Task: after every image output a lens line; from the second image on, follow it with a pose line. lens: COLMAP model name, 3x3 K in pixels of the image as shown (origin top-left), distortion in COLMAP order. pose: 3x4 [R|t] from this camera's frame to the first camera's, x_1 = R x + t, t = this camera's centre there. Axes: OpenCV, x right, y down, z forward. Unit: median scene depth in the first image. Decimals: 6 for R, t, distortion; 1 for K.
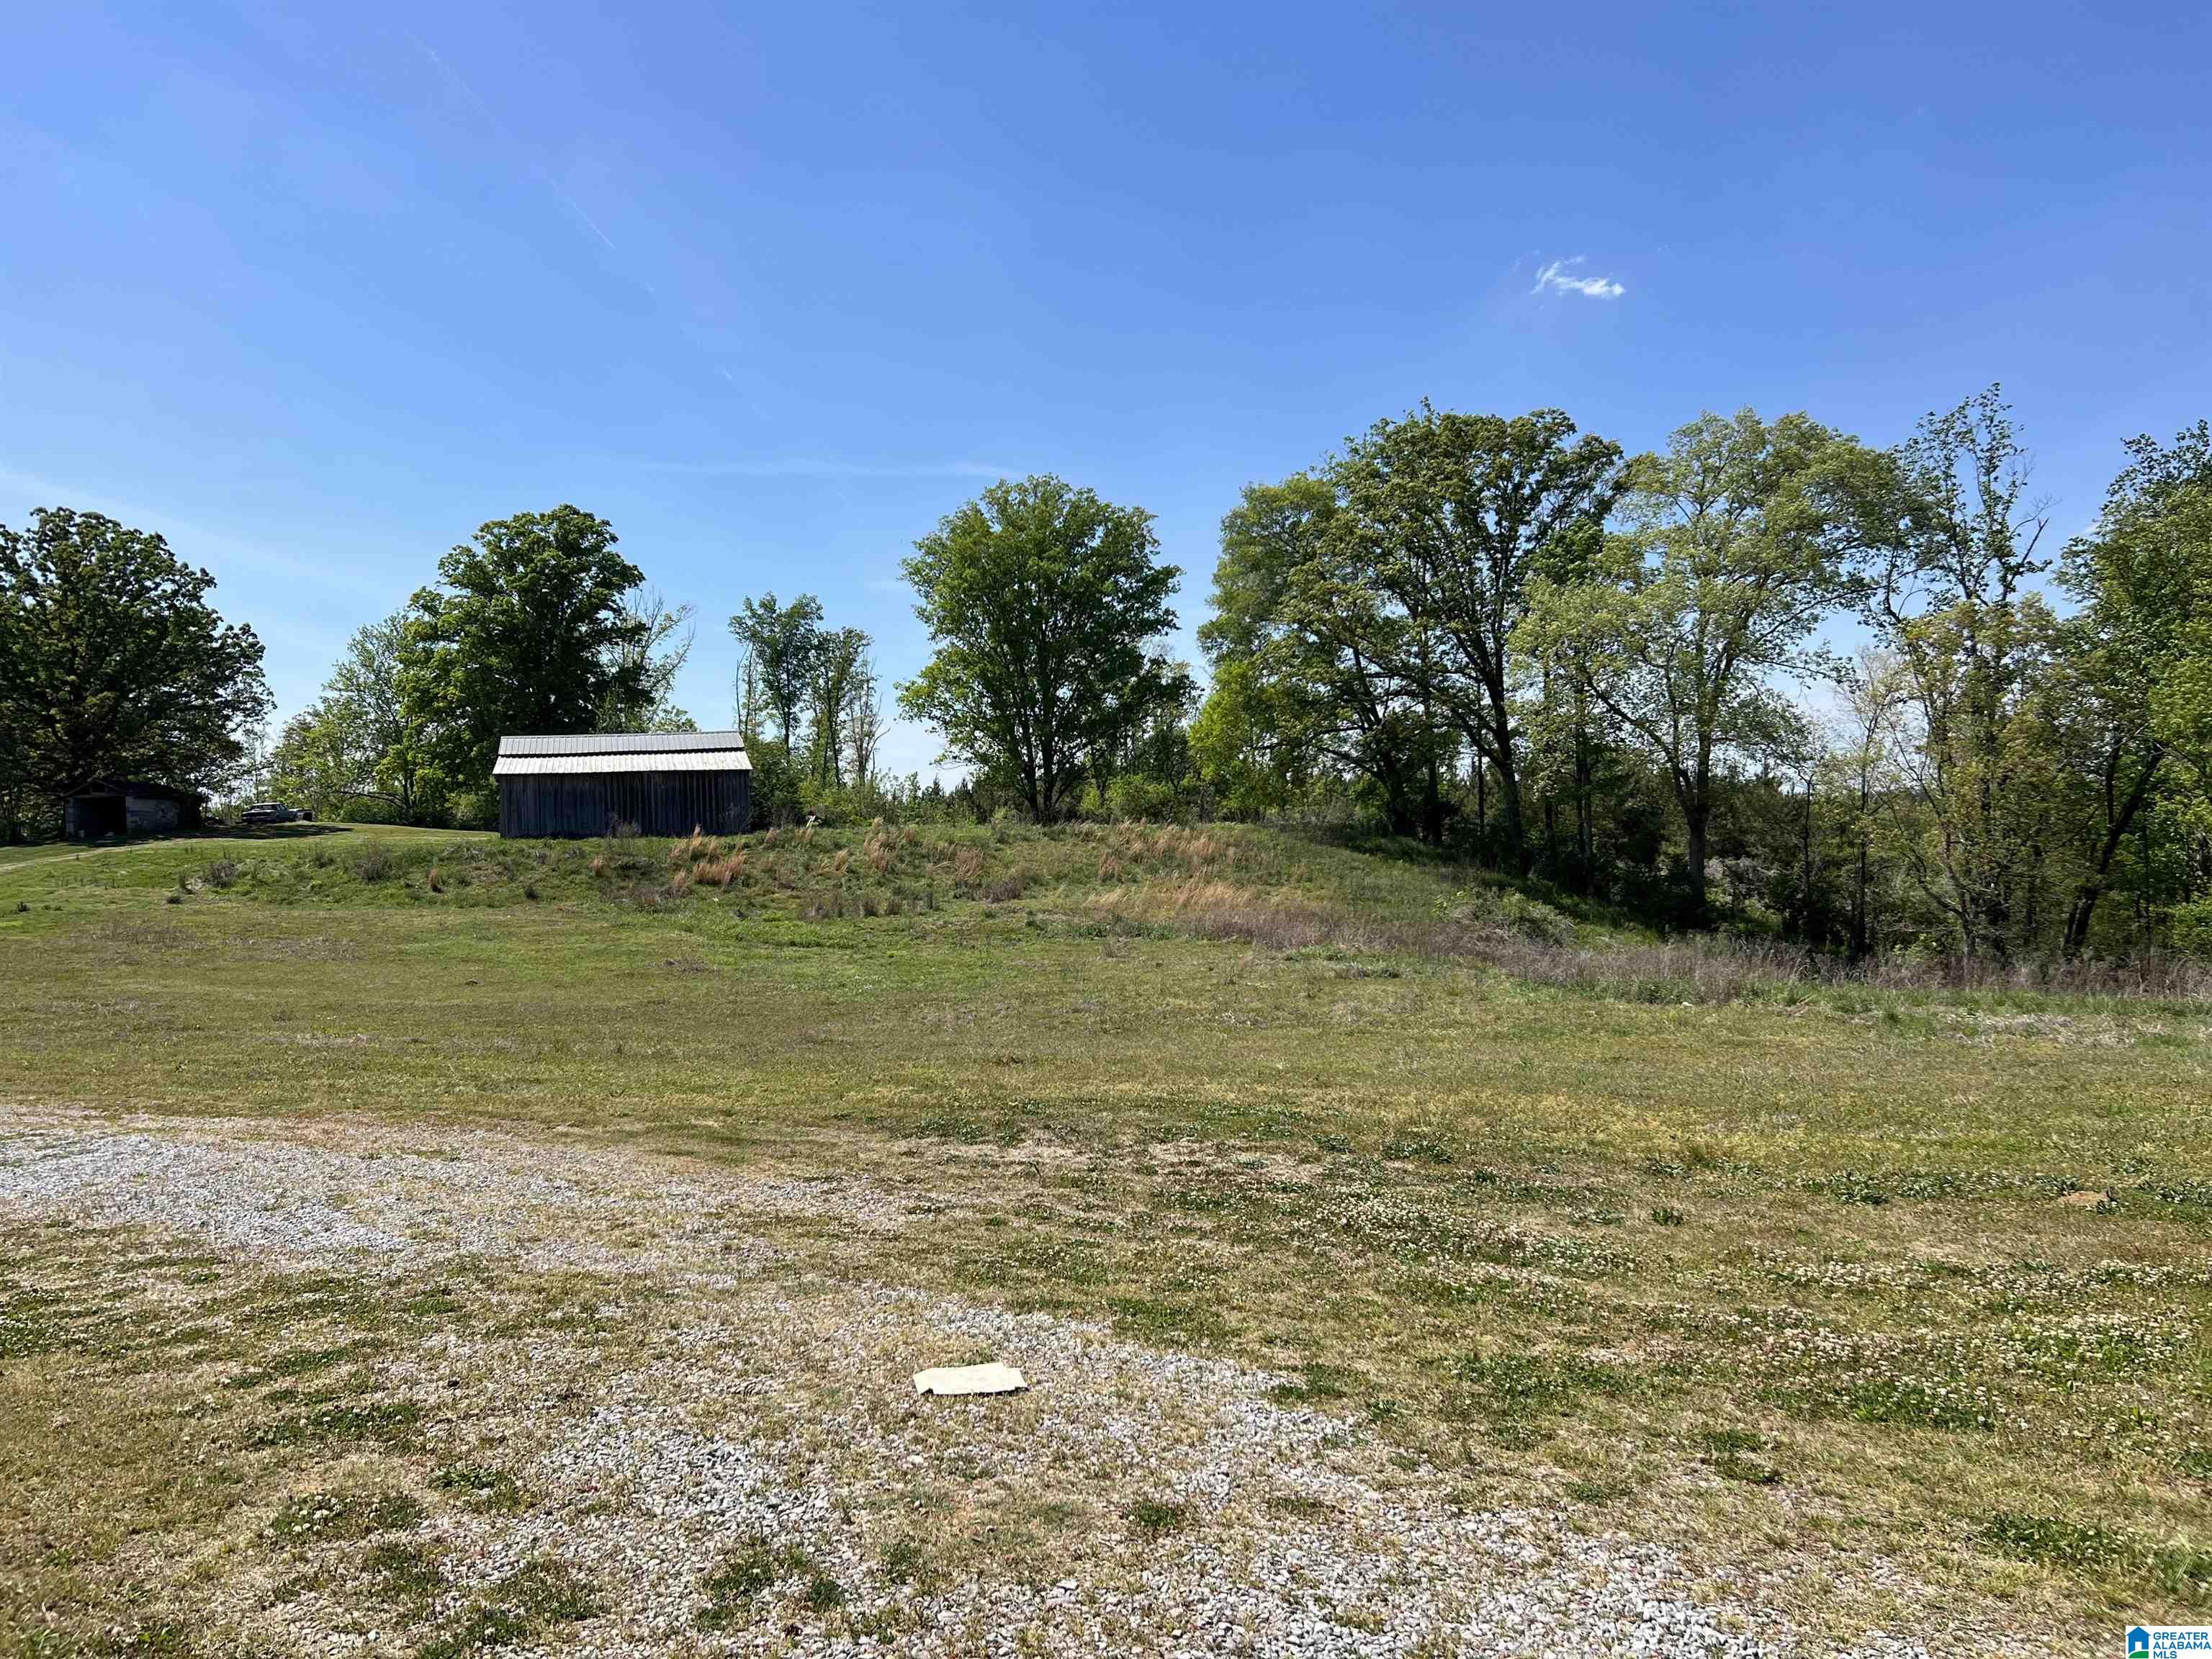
lens RADIAL K [[1518.7, 0, 1104.6], [0, 1518.7, 889.7], [0, 0, 1]] dist [0.001383, -0.045938]
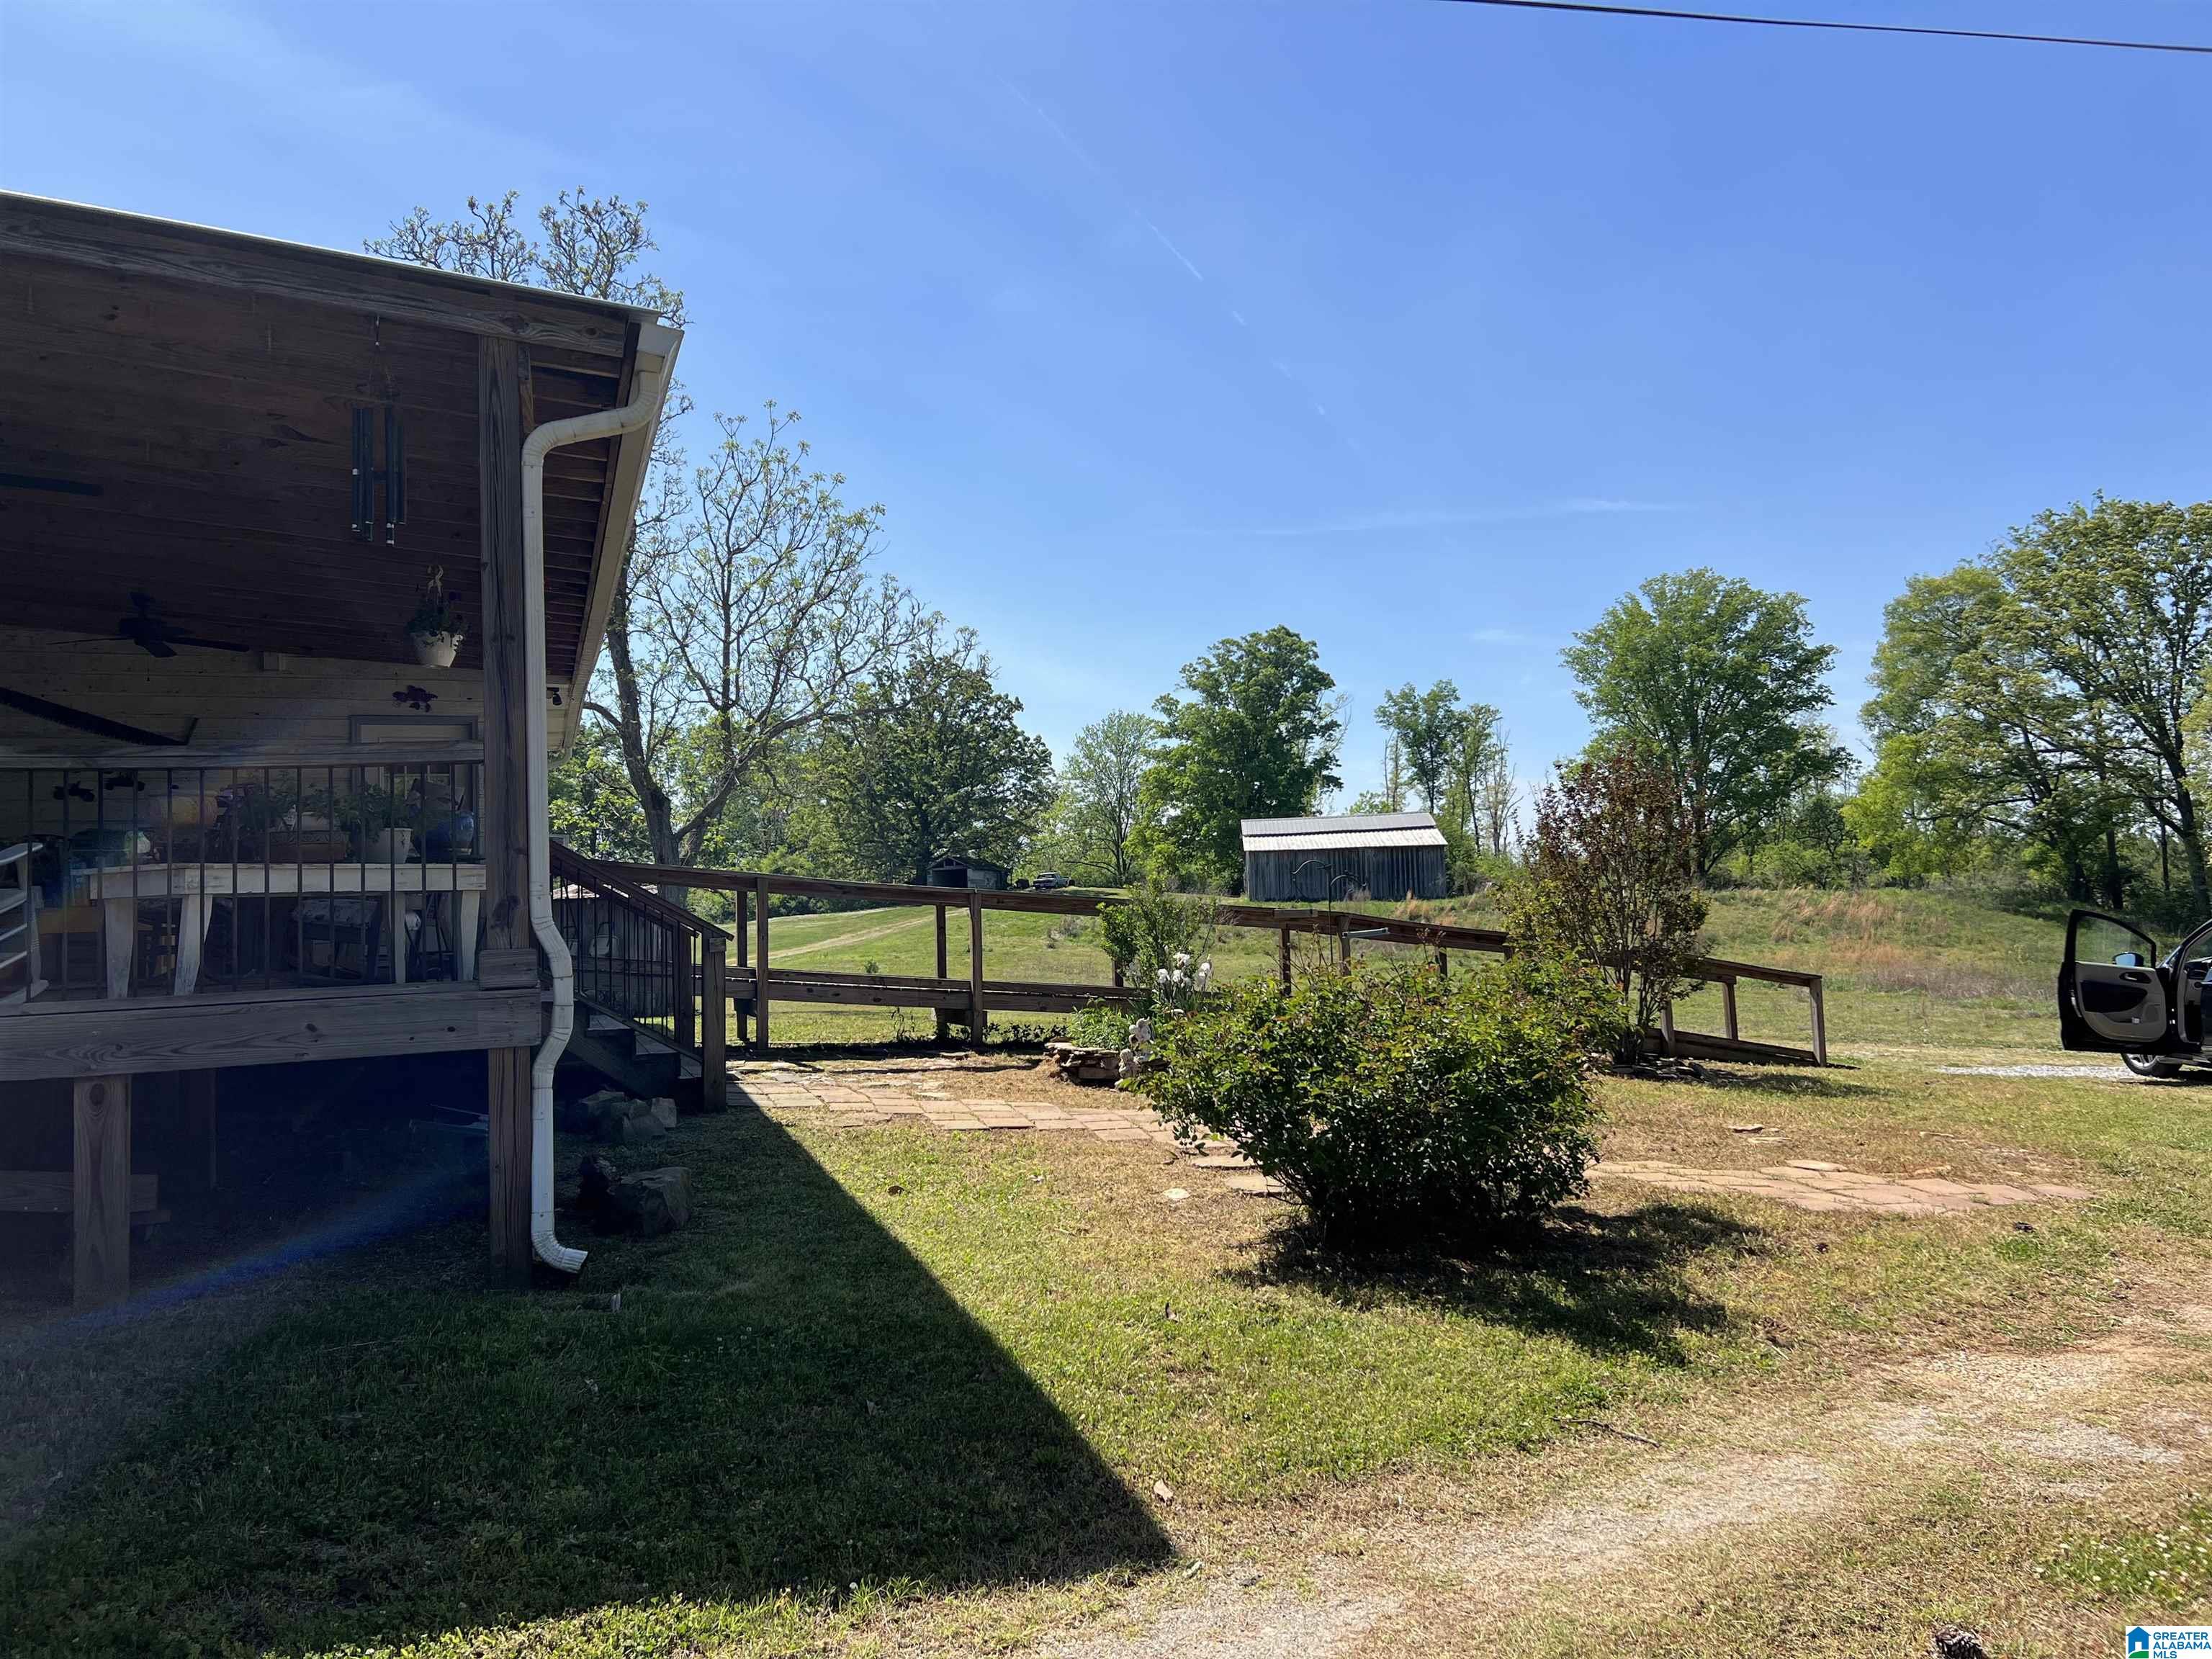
lens RADIAL K [[1518.7, 0, 1104.6], [0, 1518.7, 889.7], [0, 0, 1]] dist [0.001383, -0.045938]
pose [[0.927539, 0.000298, -0.373727, -0.034799], [-0.015165, 0.999206, -0.036840, 0.004265], [0.373420, 0.039838, 0.926807, -0.199067]]
